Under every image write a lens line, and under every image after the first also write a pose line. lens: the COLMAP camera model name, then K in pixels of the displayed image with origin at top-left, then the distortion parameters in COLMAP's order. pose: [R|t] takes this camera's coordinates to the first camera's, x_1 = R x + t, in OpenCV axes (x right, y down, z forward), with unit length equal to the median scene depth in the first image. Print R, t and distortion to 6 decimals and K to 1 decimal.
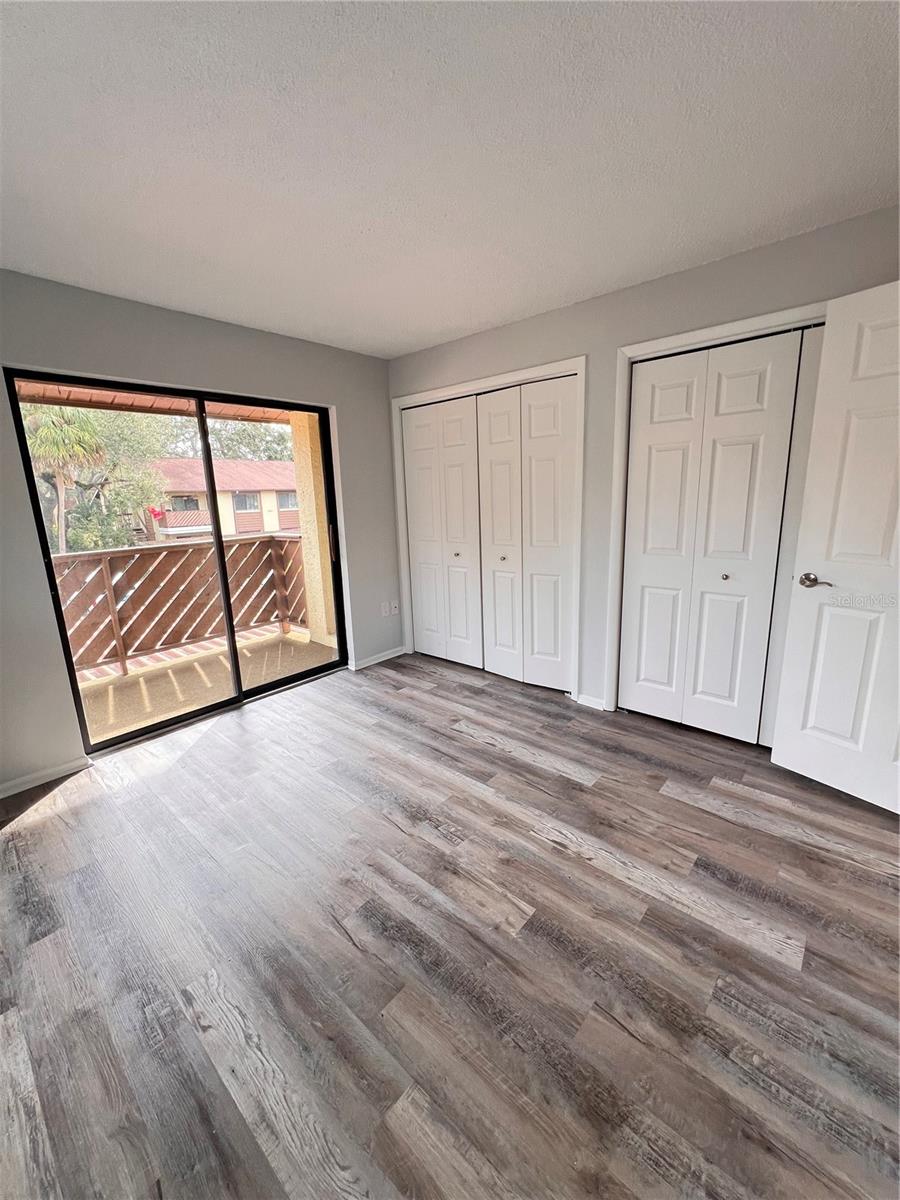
lens RADIAL K [[478.5, 0, 448.5], [0, 478.5, 599.1], [0, 0, 1]] dist [-0.001322, -0.000020]
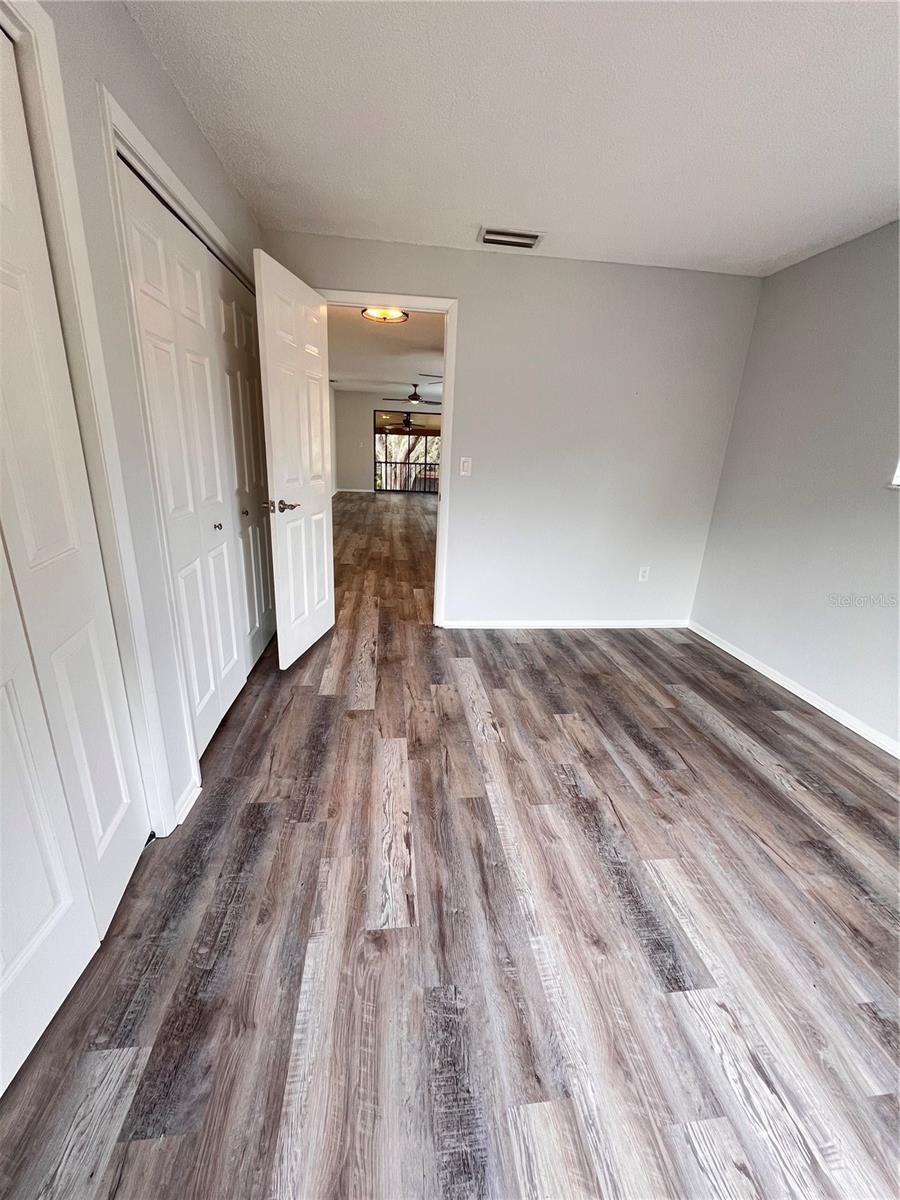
lens RADIAL K [[478.5, 0, 446.3], [0, 478.5, 599.2], [0, 0, 1]] dist [-0.001322, -0.000020]
pose [[-0.746818, -0.207529, 0.631818, -0.347334], [0.122580, 0.890827, 0.437495, -0.300401], [-0.653633, 0.404177, -0.639847, 1.574071]]
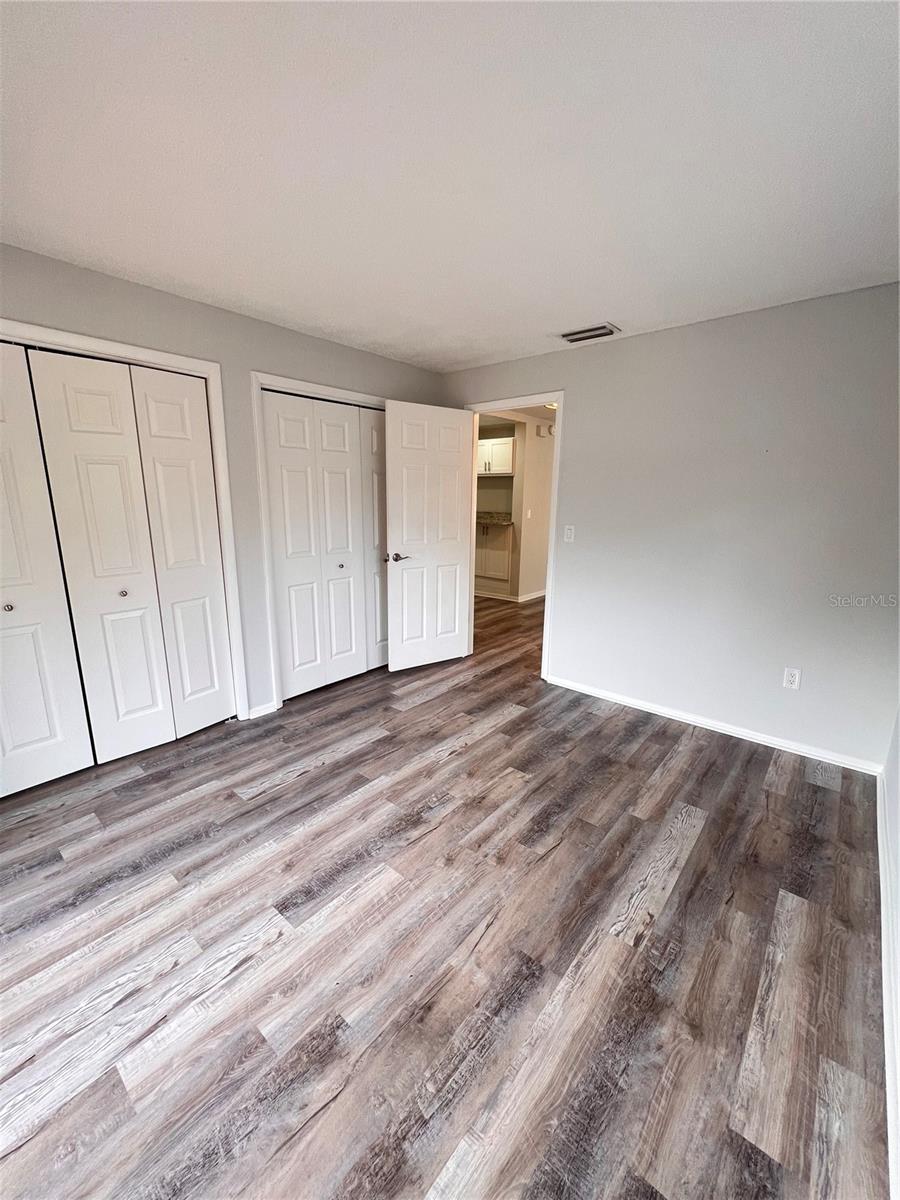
lens RADIAL K [[478.5, 0, 445.6], [0, 478.5, 600.2], [0, 0, 1]] dist [-0.001322, -0.000020]
pose [[-0.018219, -0.185480, 0.982479, -0.981533], [0.206724, 0.960711, 0.185204, -0.173736], [-0.978230, 0.206476, 0.020840, 0.813754]]
